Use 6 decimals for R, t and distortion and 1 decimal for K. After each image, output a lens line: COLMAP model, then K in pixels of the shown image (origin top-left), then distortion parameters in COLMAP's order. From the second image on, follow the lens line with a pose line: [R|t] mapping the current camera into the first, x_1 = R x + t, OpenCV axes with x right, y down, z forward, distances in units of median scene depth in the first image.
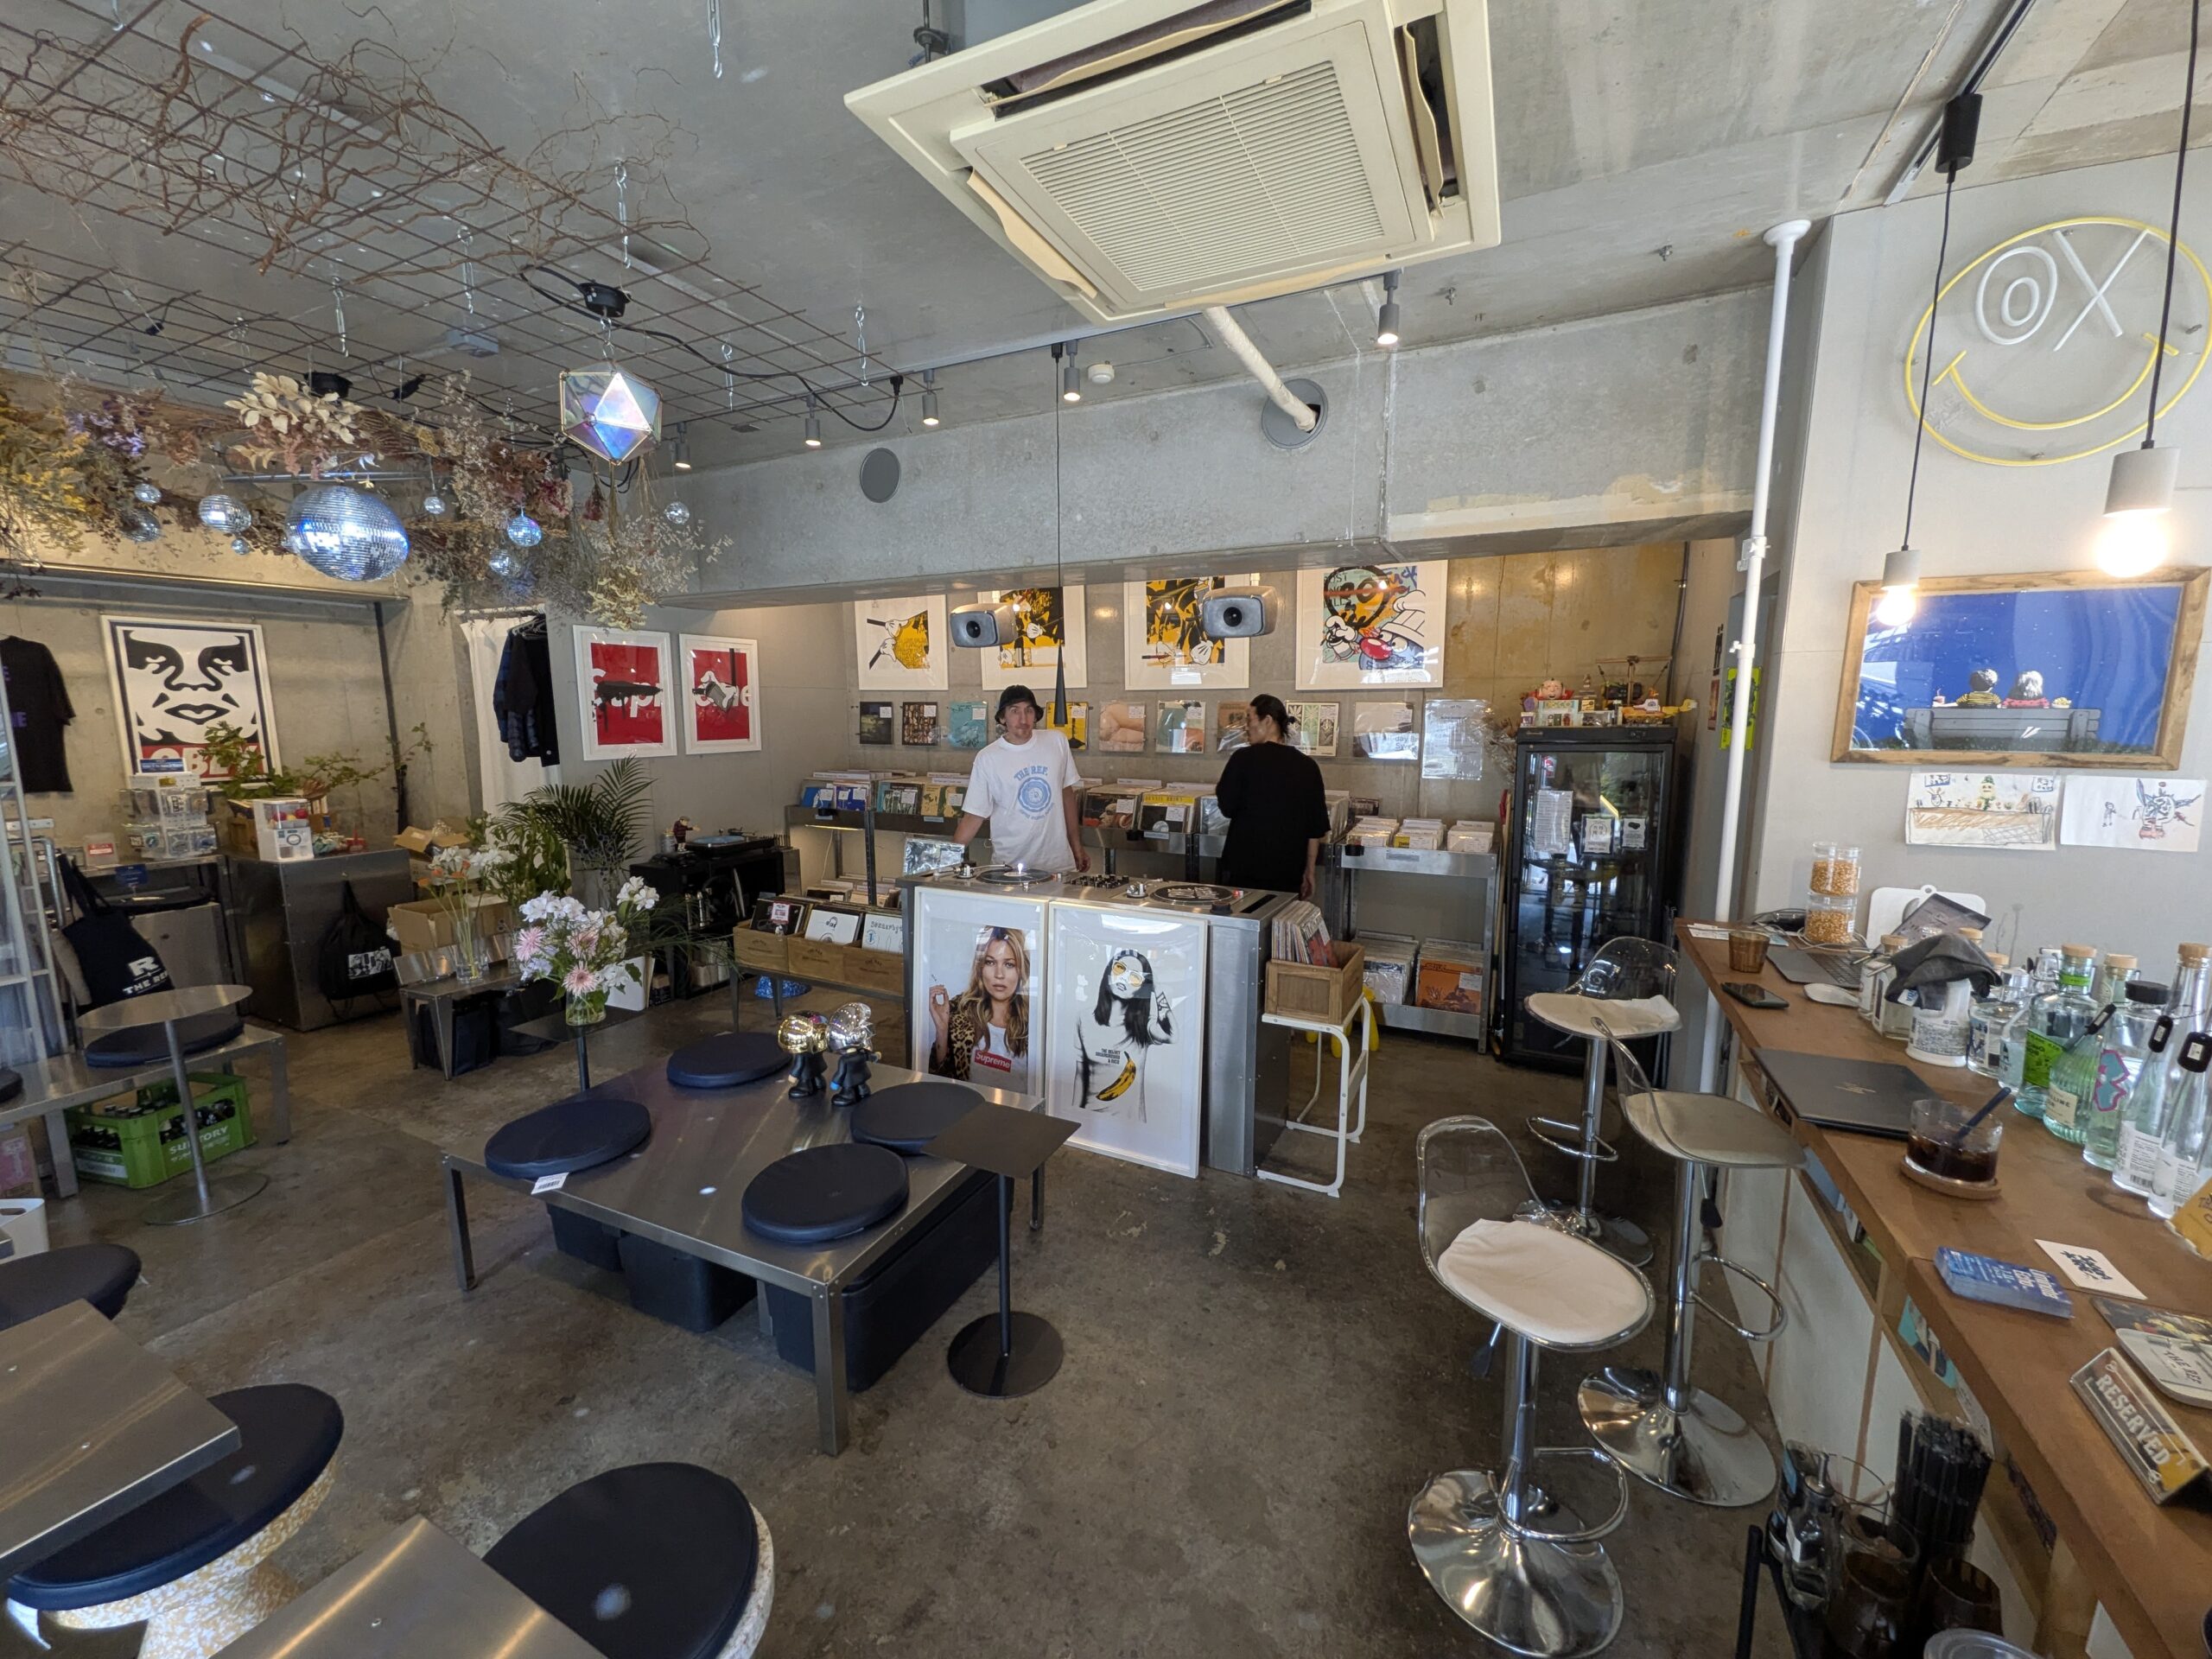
lens RADIAL K [[875.8, 0, 1092.3], [0, 875.8, 832.0], [0, 0, 1]] dist [0.001758, -0.000090]
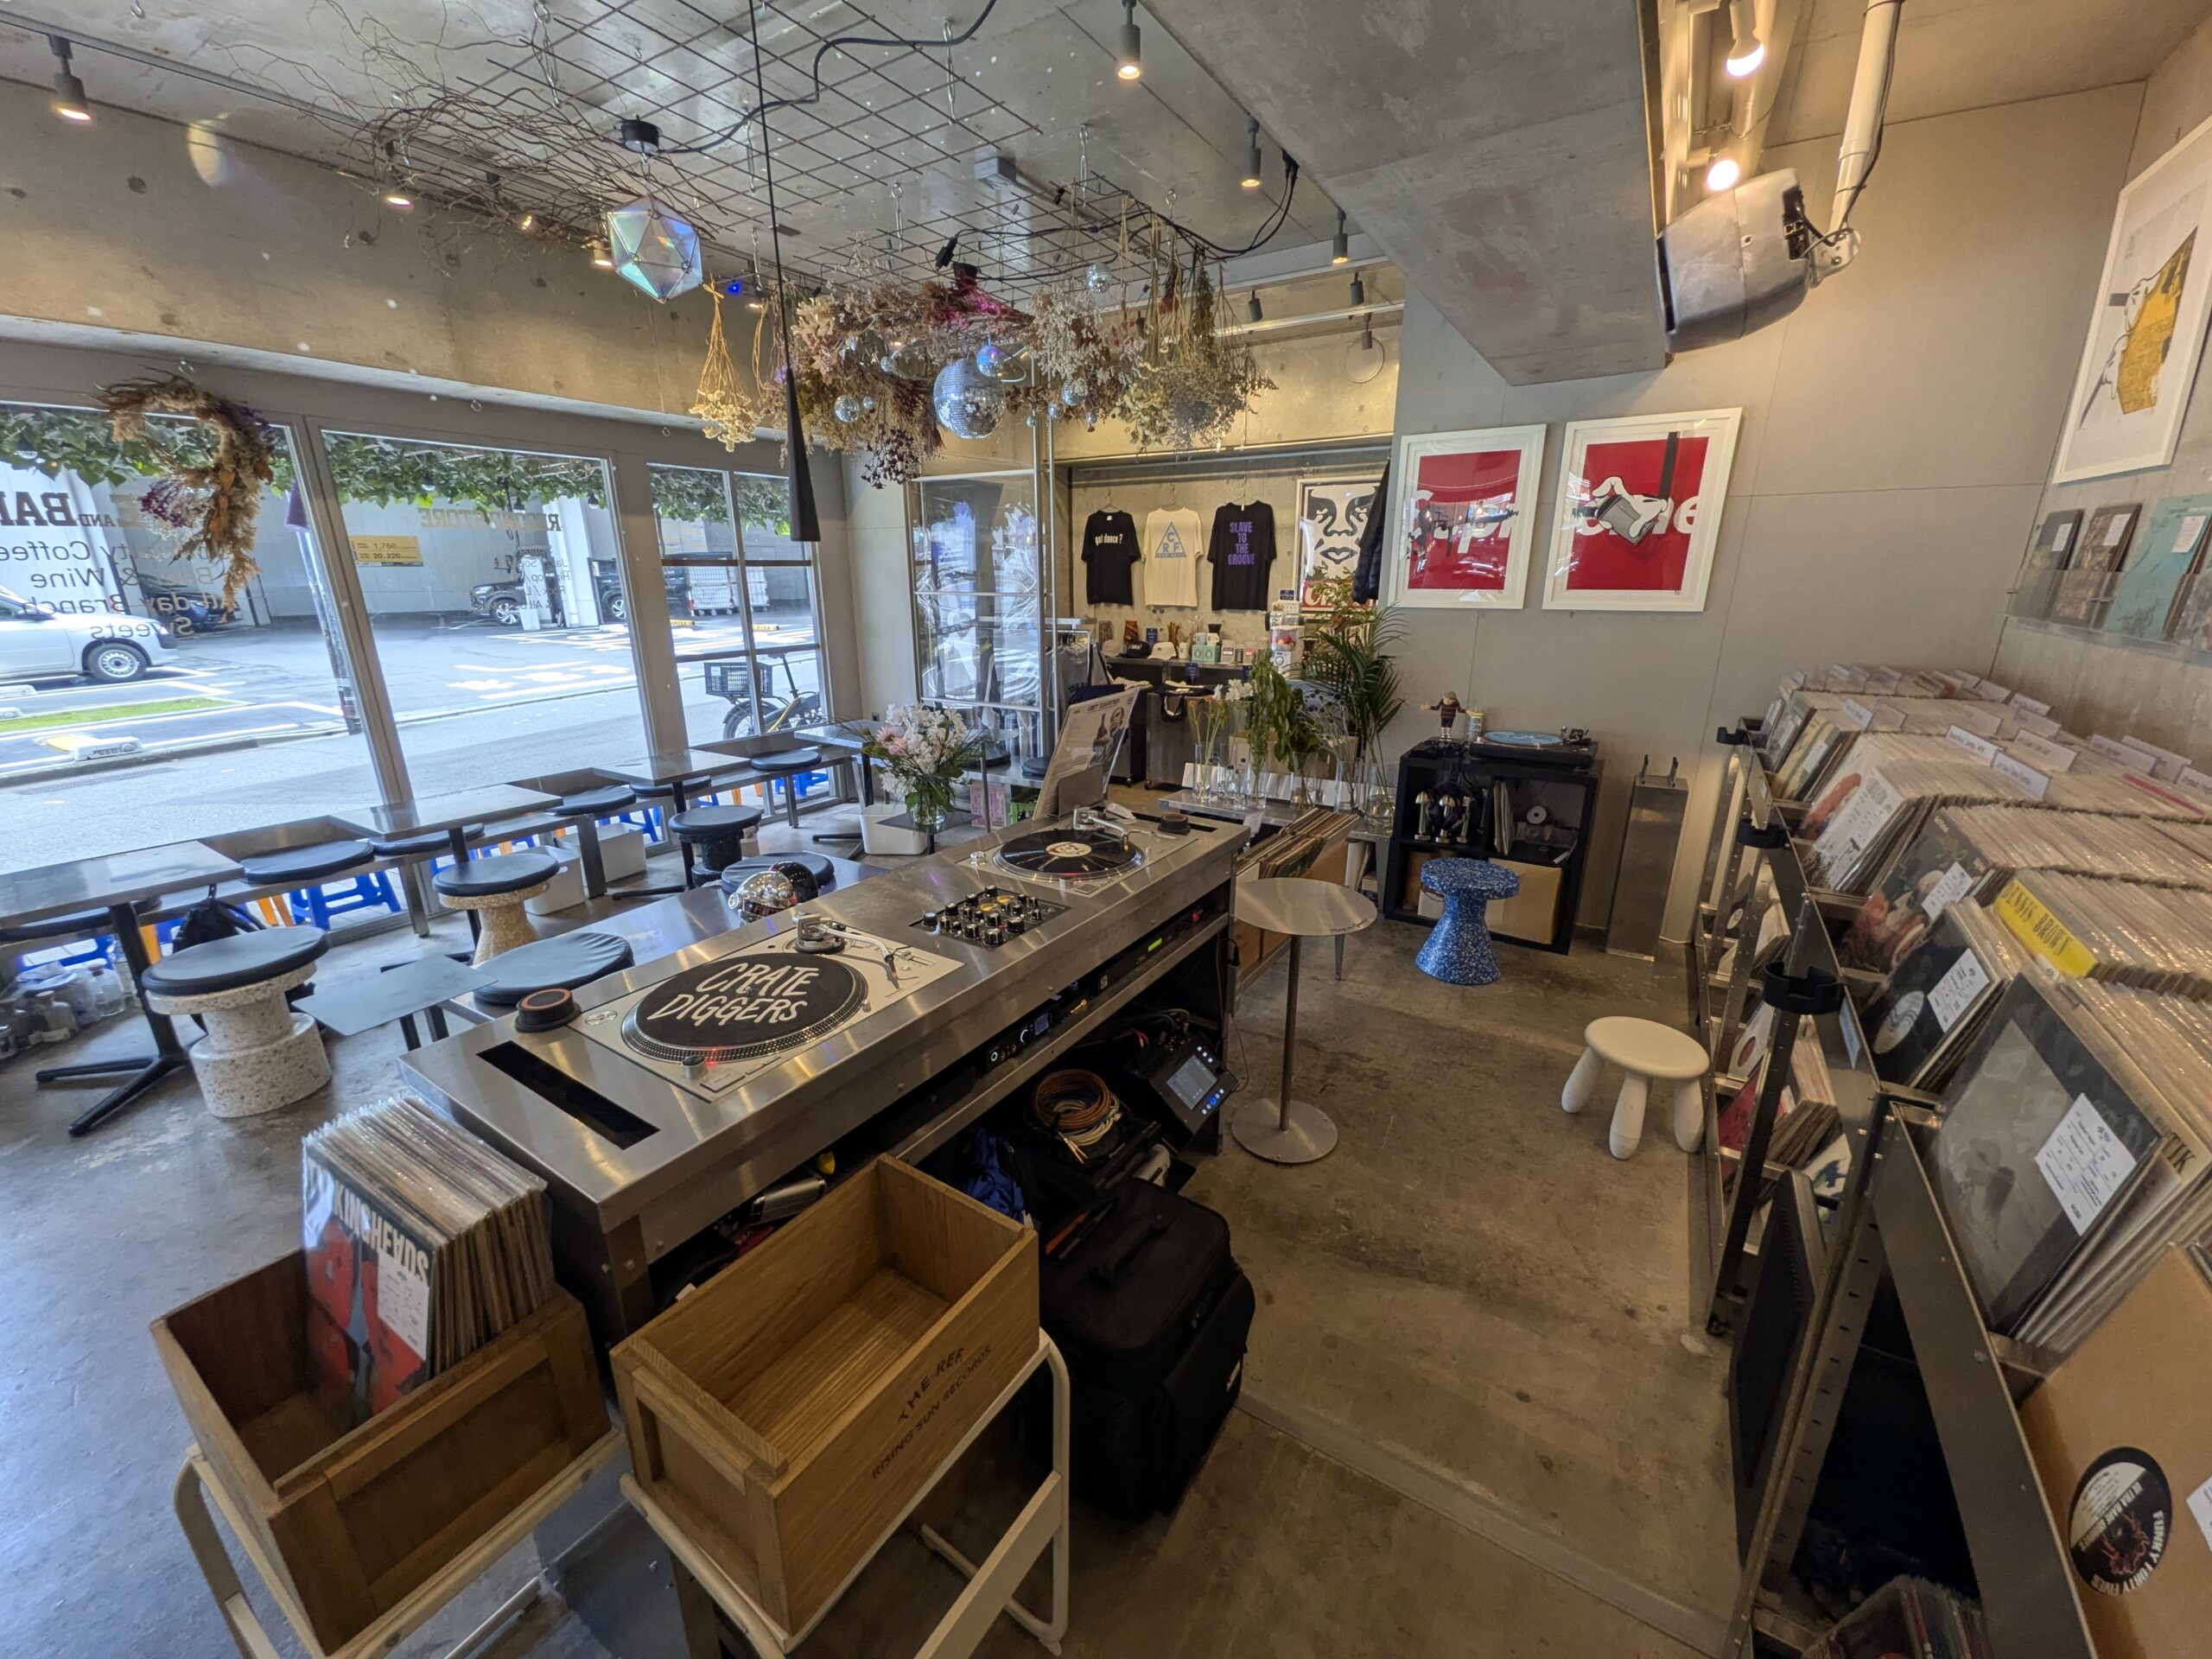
lens RADIAL K [[875.8, 0, 1104.9], [0, 875.8, 828.7], [0, 0, 1]] dist [0.001758, -0.000090]
pose [[-0.108007, 0.284046, -0.952708, 0.292776], [-0.138810, 0.944618, 0.297370, -0.085431], [0.984412, 0.164363, -0.062597, 0.759741]]
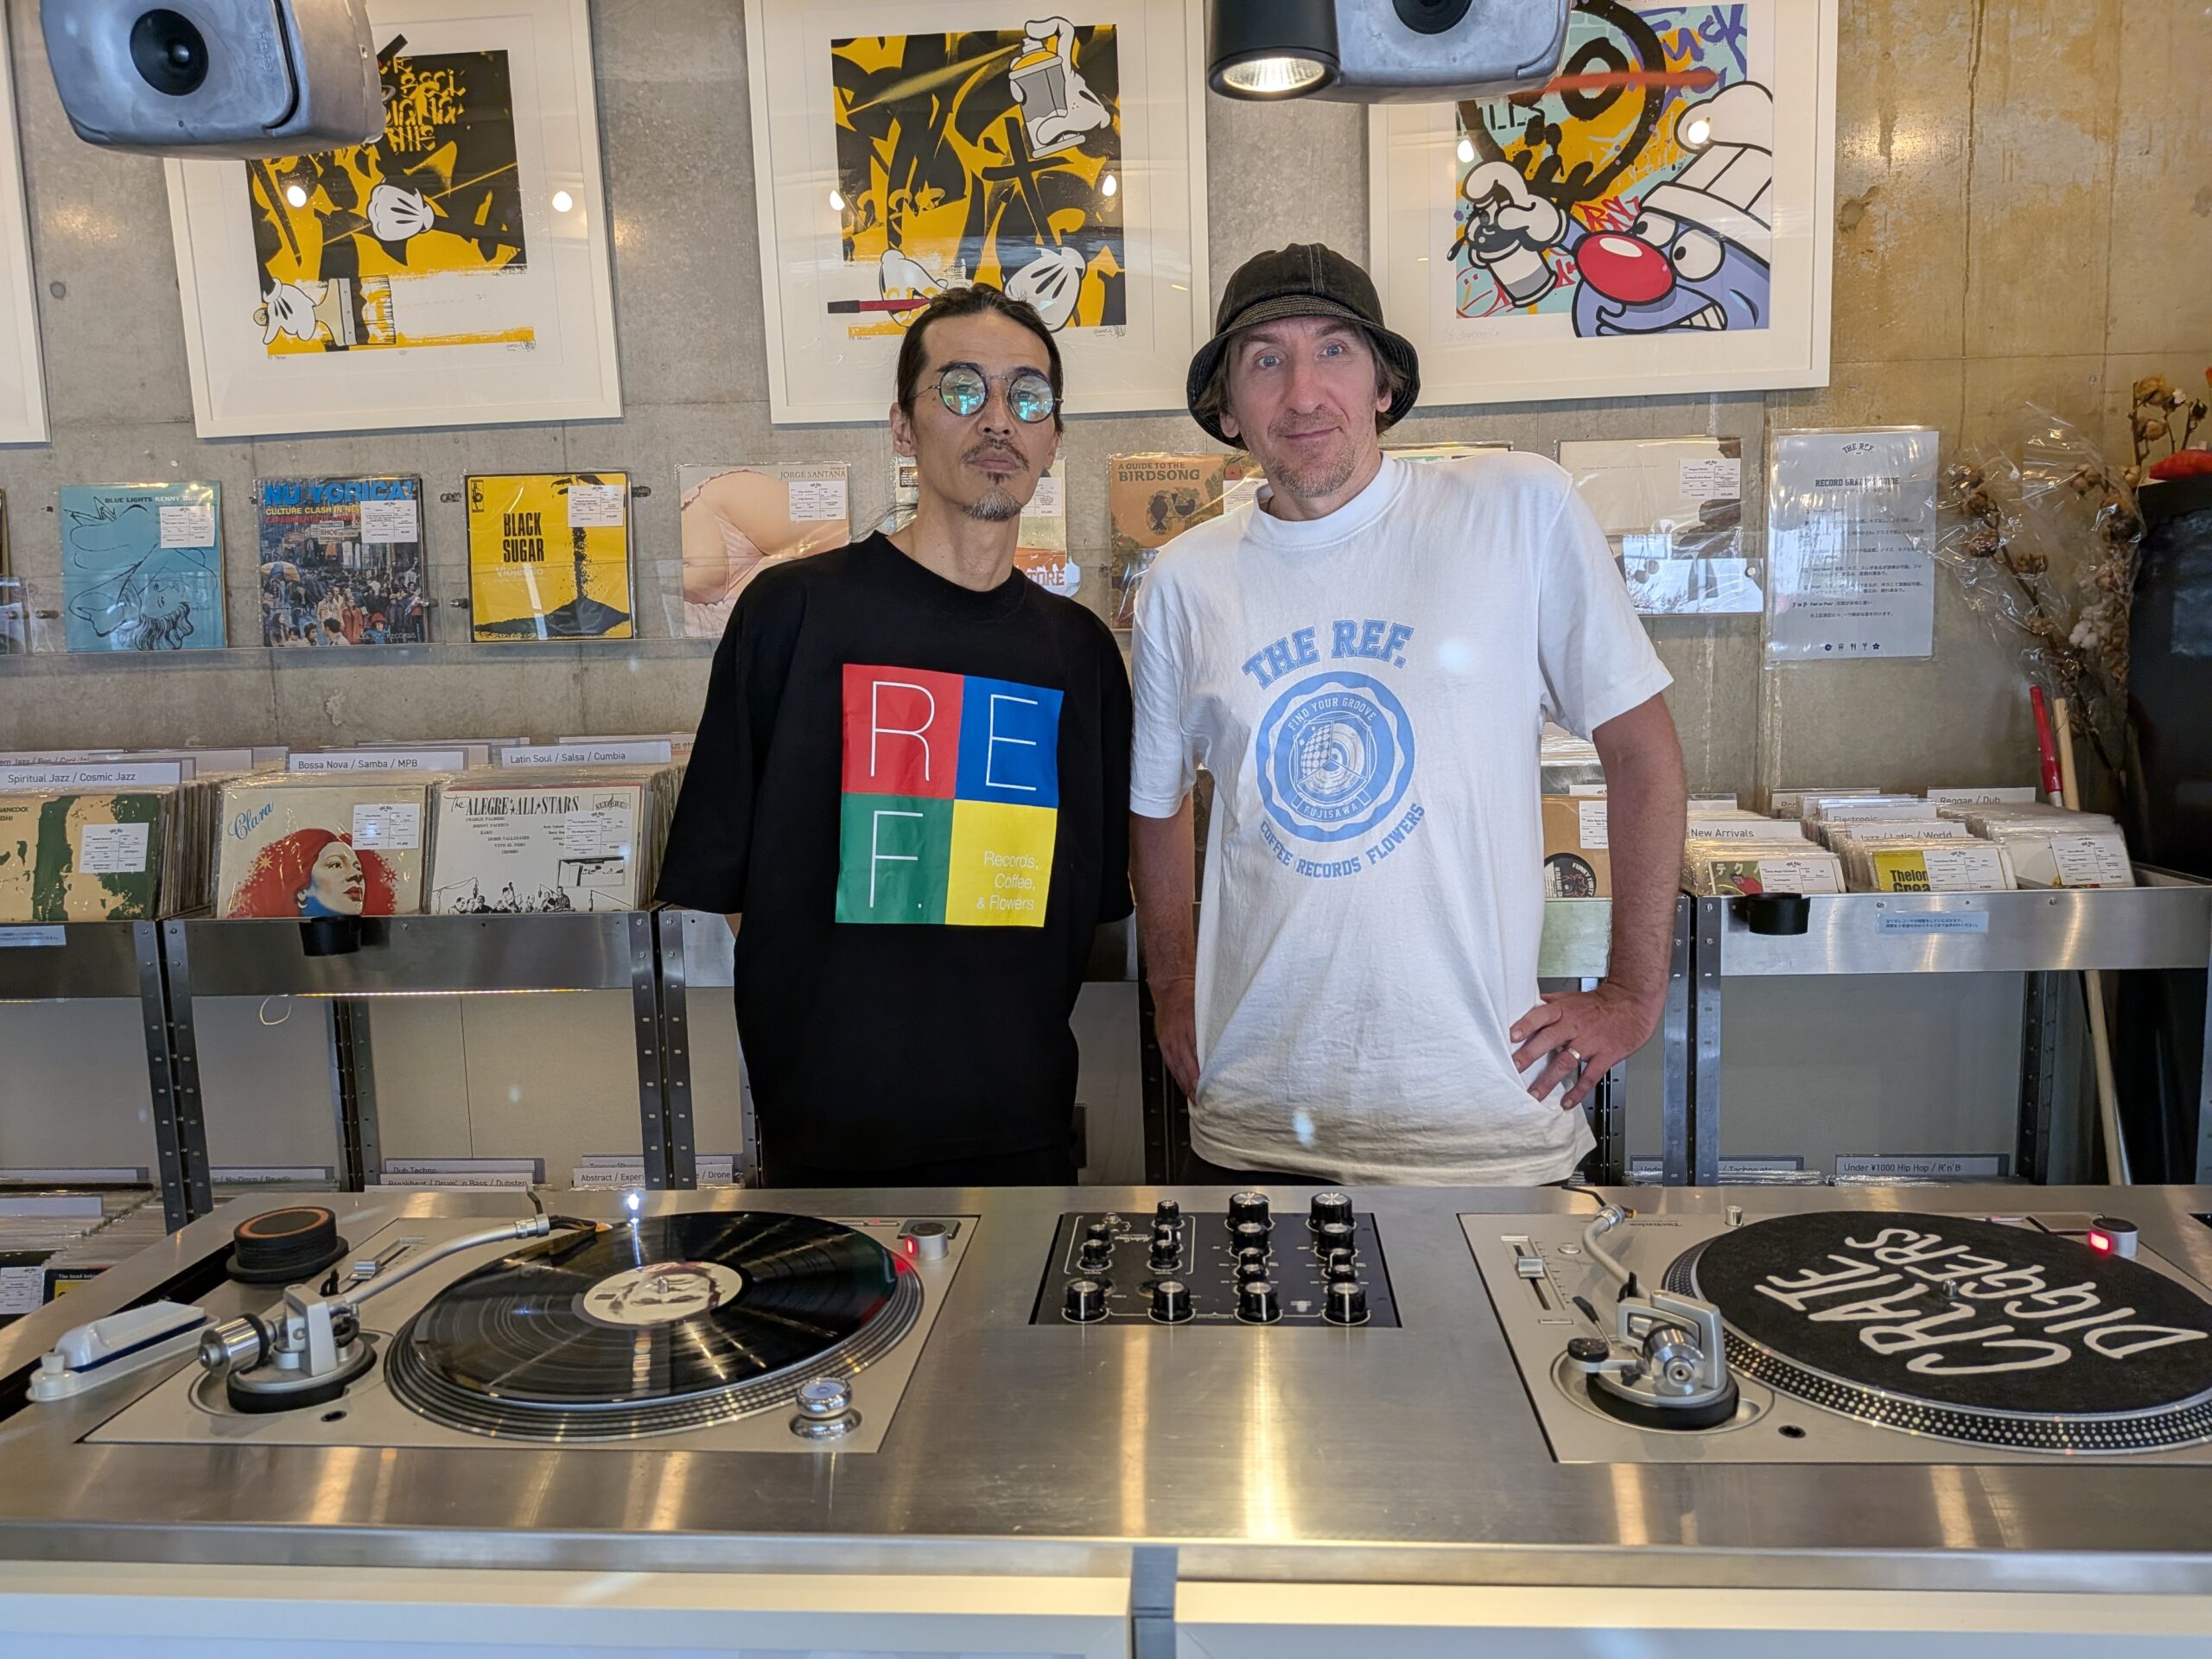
lens RADIAL K [[1635.0, 0, 1110.6], [0, 1635.0, 825.8], [0, 0, 1]] dist [0.031293, -0.048958]
pose [[0.915354, -0.069143, 0.396669, -0.089736], [0.082605, 0.996438, -0.016932, -0.013168], [-0.394085, 0.048266, 0.917806, 0.506406]]
